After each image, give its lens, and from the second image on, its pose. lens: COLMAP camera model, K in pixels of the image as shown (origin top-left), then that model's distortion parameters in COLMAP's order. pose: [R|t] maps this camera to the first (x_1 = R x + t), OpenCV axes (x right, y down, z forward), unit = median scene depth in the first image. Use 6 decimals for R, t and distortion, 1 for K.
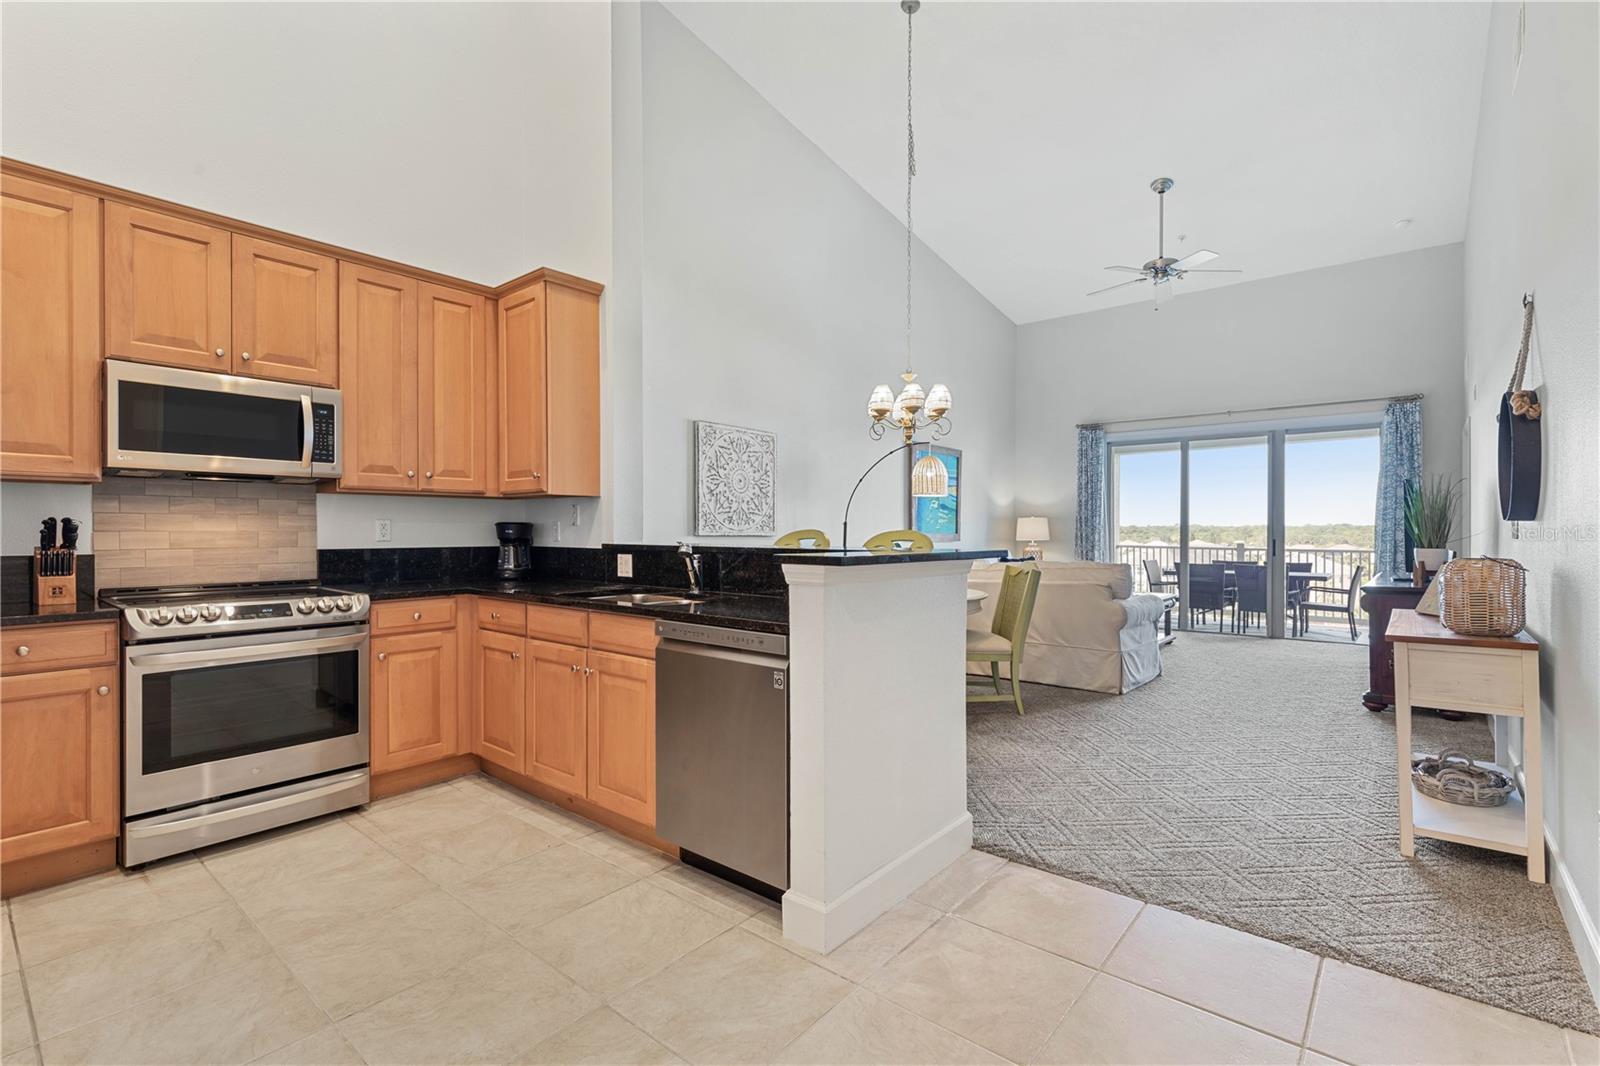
lens RADIAL K [[727.7, 0, 818.1], [0, 727.7, 533.2], [0, 0, 1]] dist [0.007481, -0.001364]
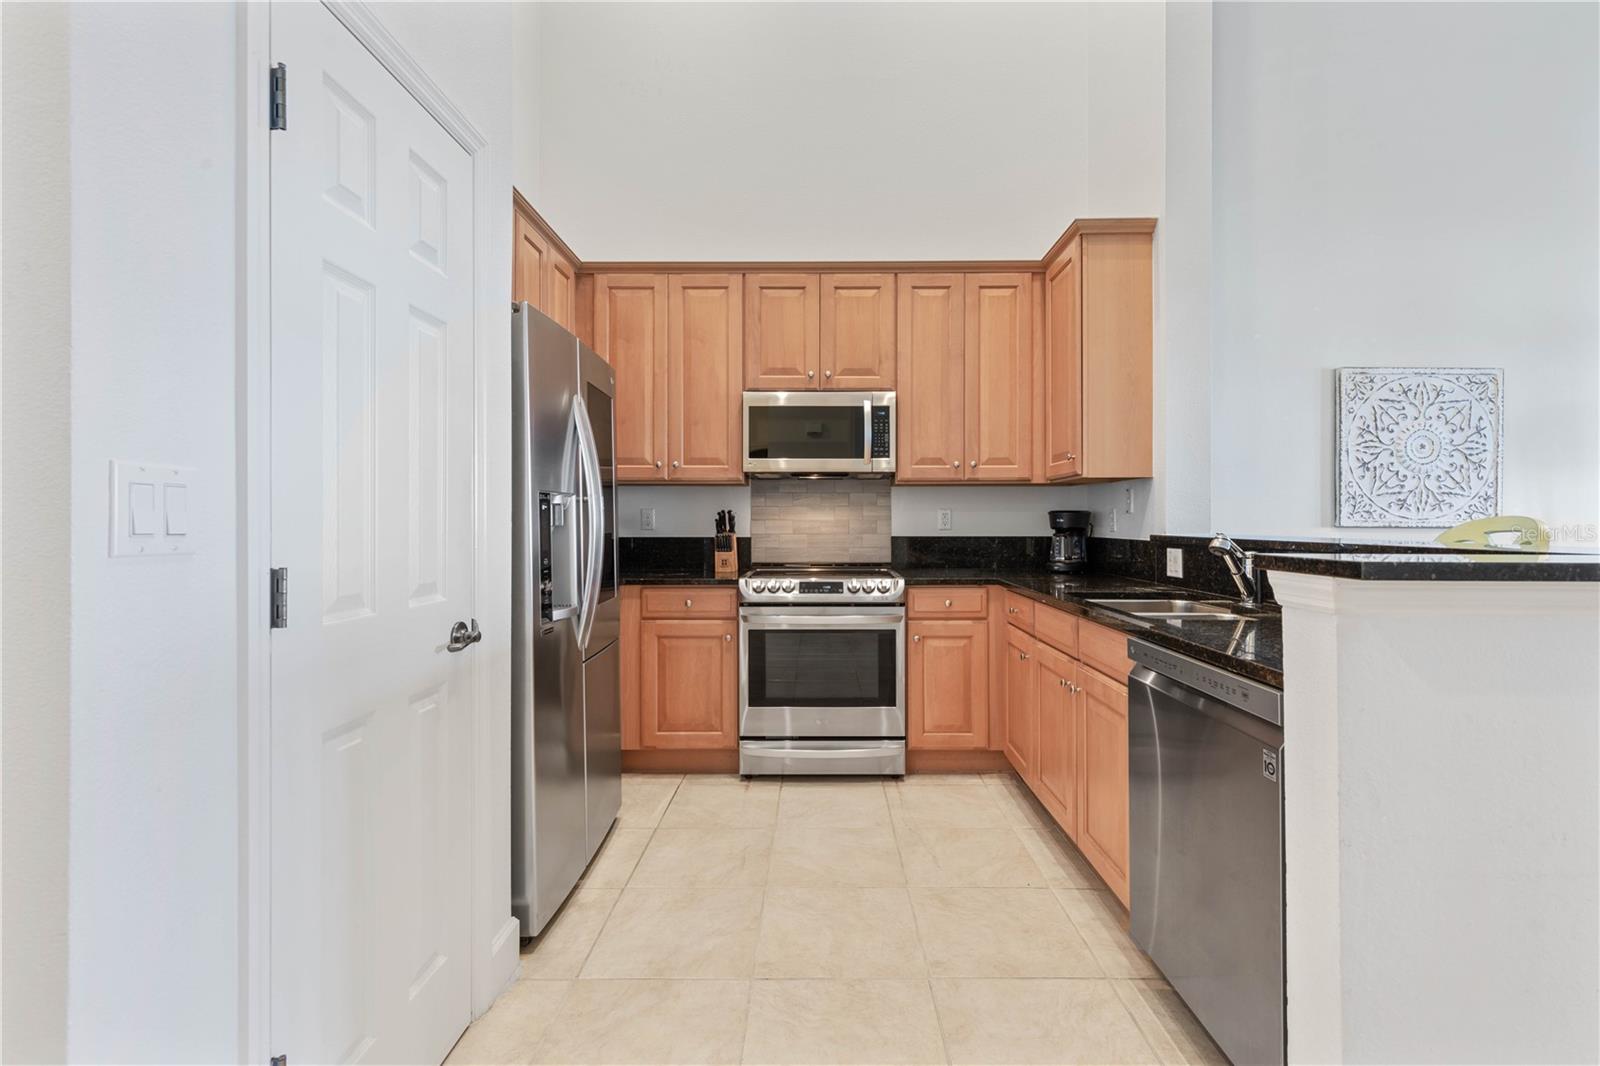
lens RADIAL K [[727.7, 0, 806.0], [0, 727.7, 522.8], [0, 0, 1]] dist [0.007481, -0.001364]
pose [[0.622251, 0.001046, -0.782817, 0.103085], [-0.003043, 0.999995, -0.001083, 0.002854], [0.782812, 0.003056, 0.622251, 0.183574]]
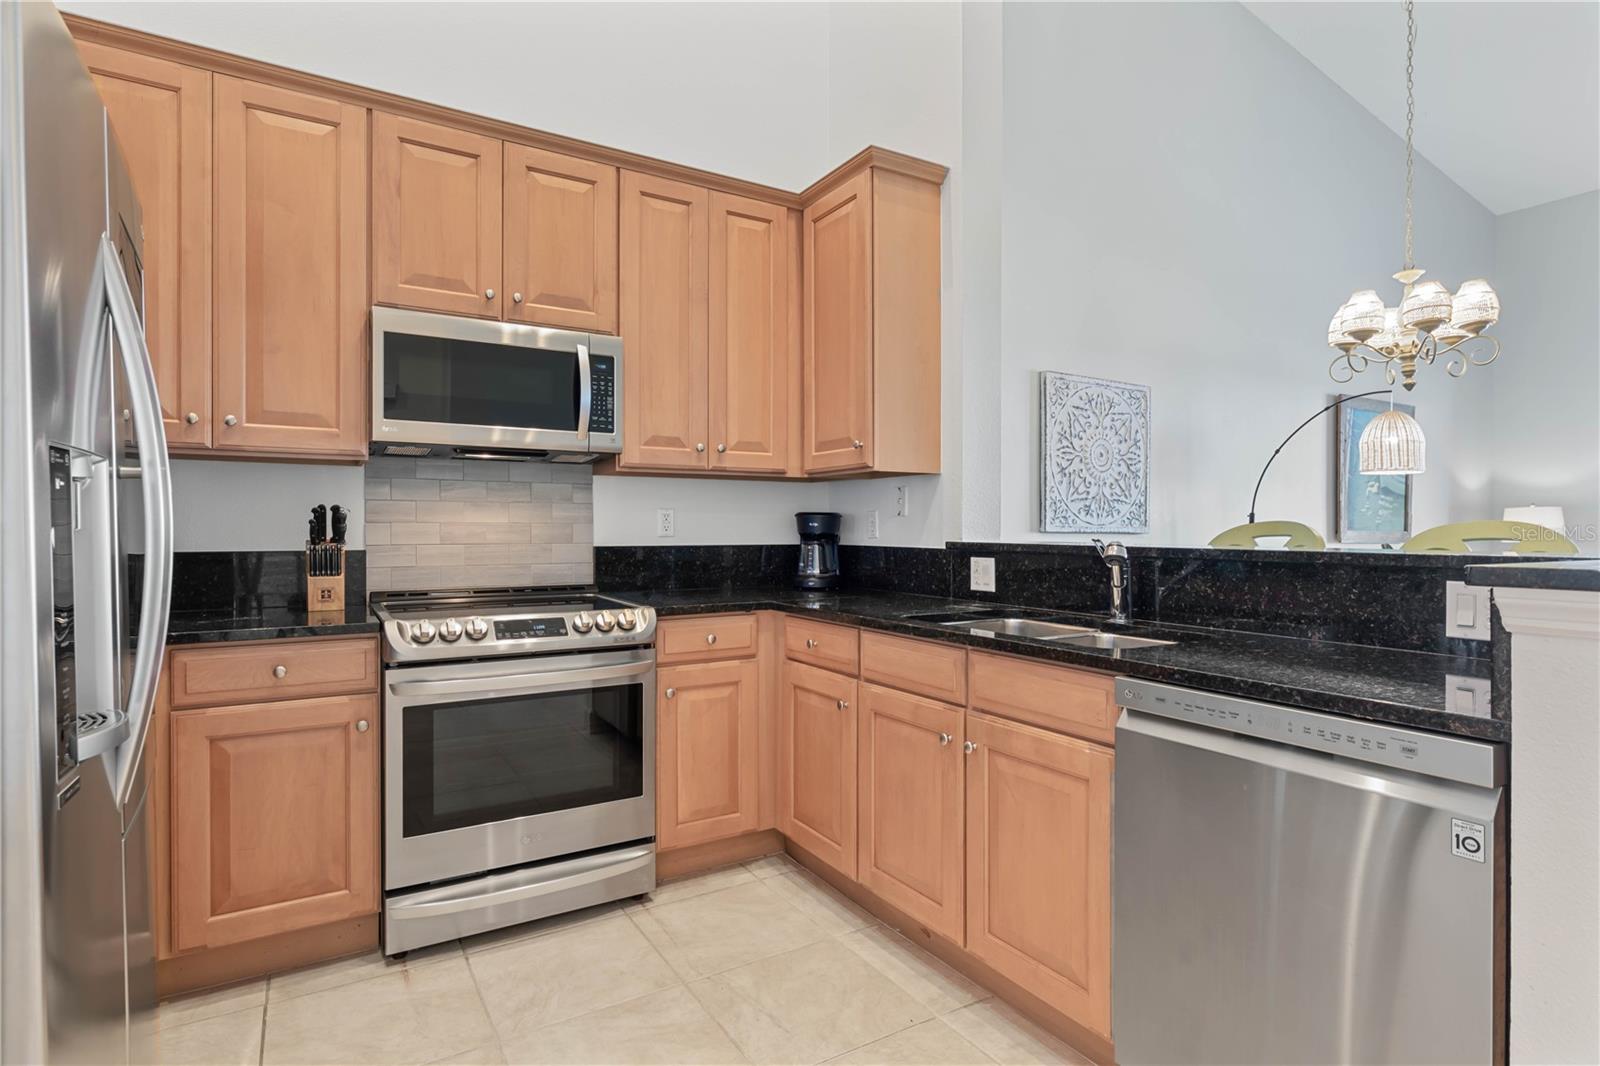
lens RADIAL K [[840.1, 0, 817.2], [0, 840.1, 532.7], [0, 0, 1]] dist [0.005748, -0.004083]
pose [[0.945539, 0.002916, -0.325497, -0.150956], [-0.002691, 0.999996, 0.001143, 0.005197], [0.325499, -0.000205, 0.945542, 0.204879]]
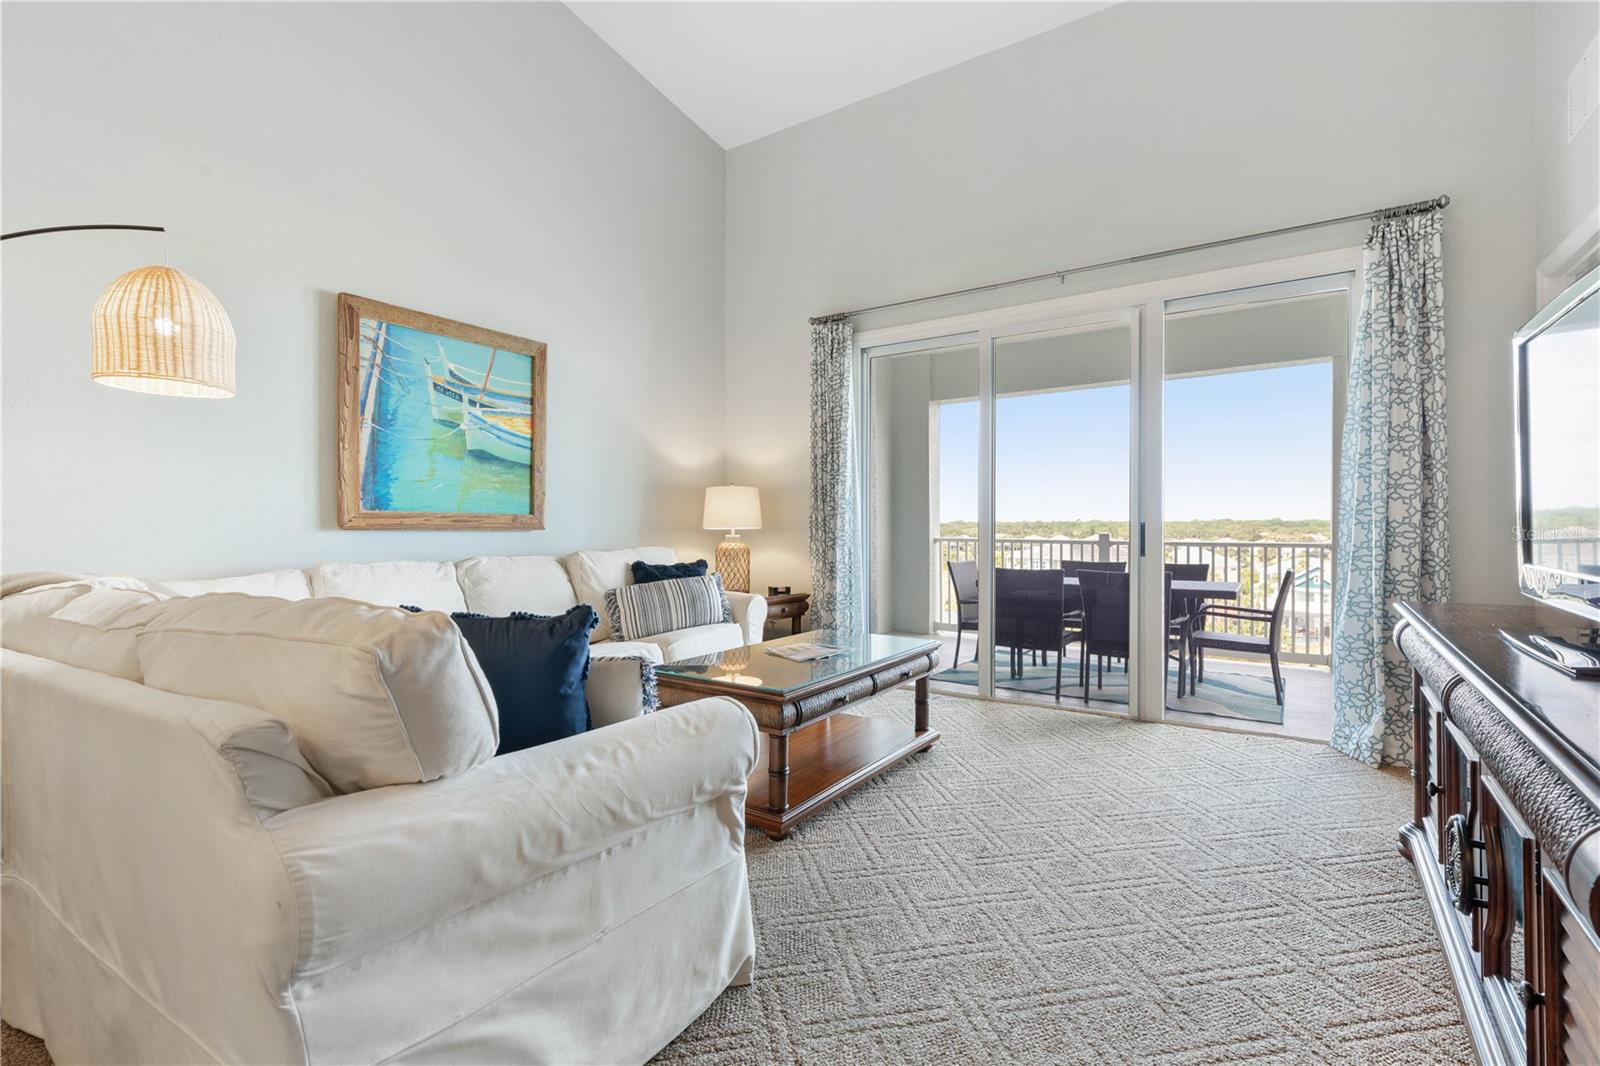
lens RADIAL K [[727.7, 0, 820.2], [0, 727.7, 533.5], [0, 0, 1]] dist [0.007481, -0.001364]
pose [[0.993214, -0.004039, 0.116228, 0.711527], [0.003400, 0.999978, 0.005703, 0.024880], [-0.116249, -0.005269, 0.993206, 1.085430]]
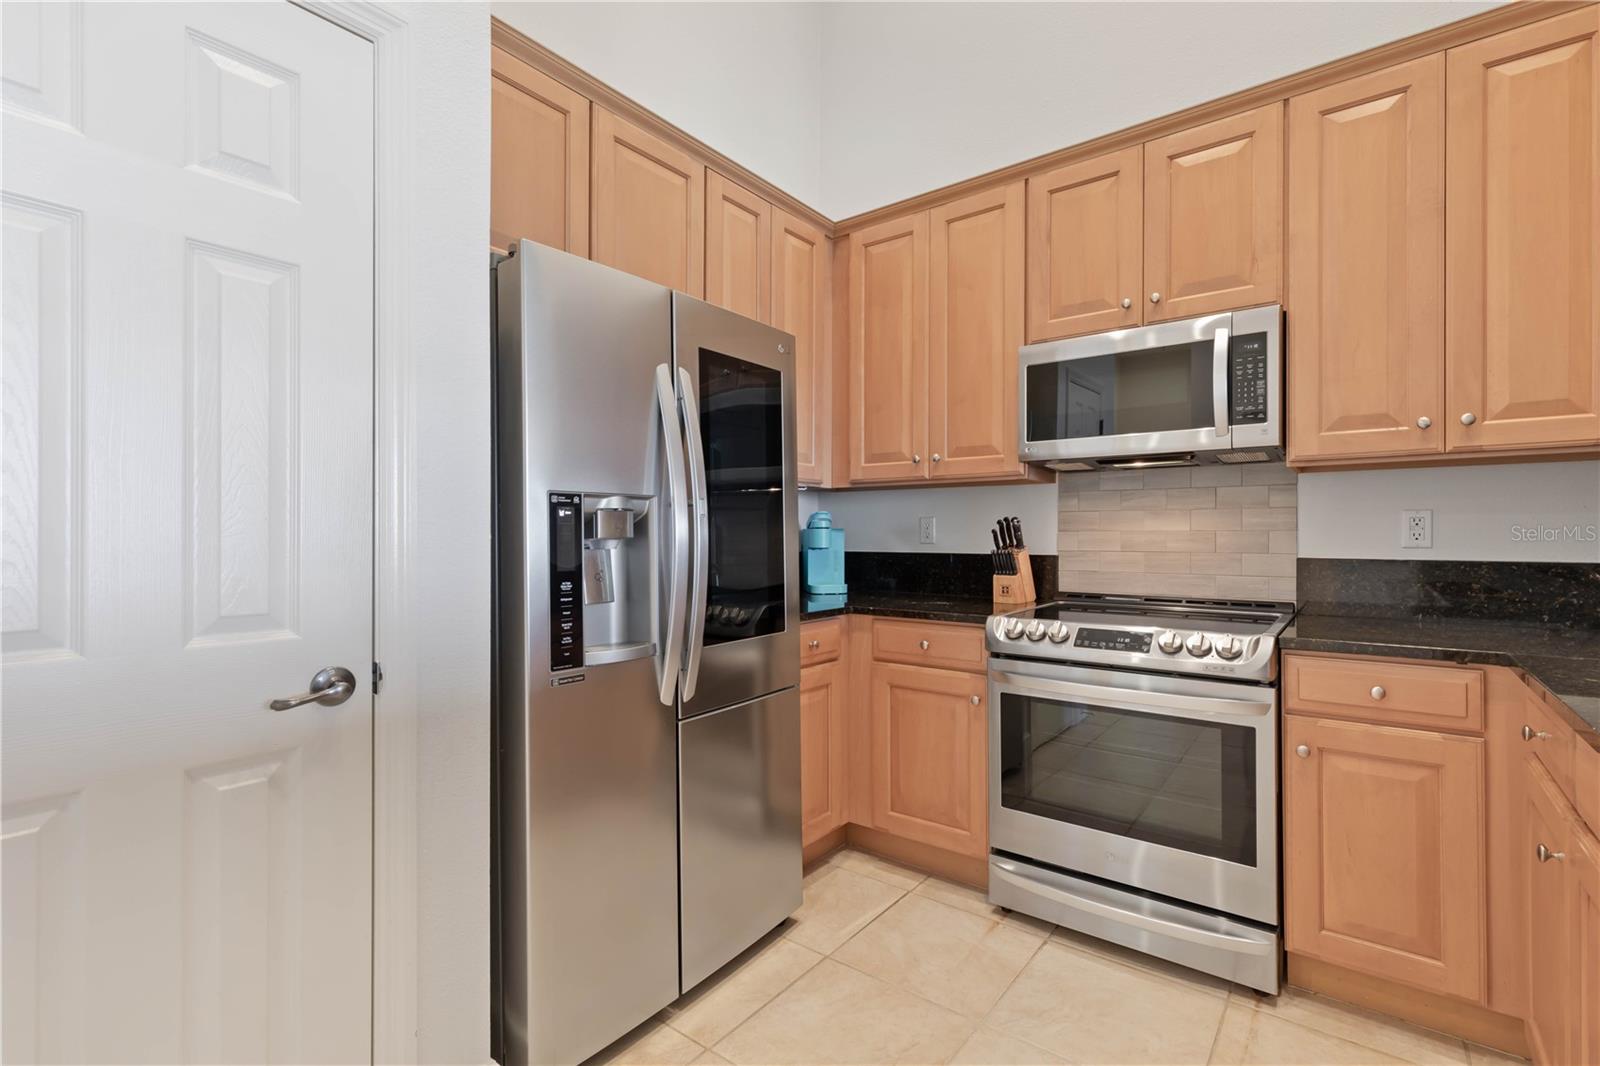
lens RADIAL K [[727.7, 0, 806.5], [0, 727.7, 532.4], [0, 0, 1]] dist [0.007481, -0.001364]
pose [[0.026024, -0.002336, -0.999659, -0.033547], [-0.003550, 0.999991, -0.002429, 0.002008], [0.999655, 0.003612, 0.026016, 0.497180]]
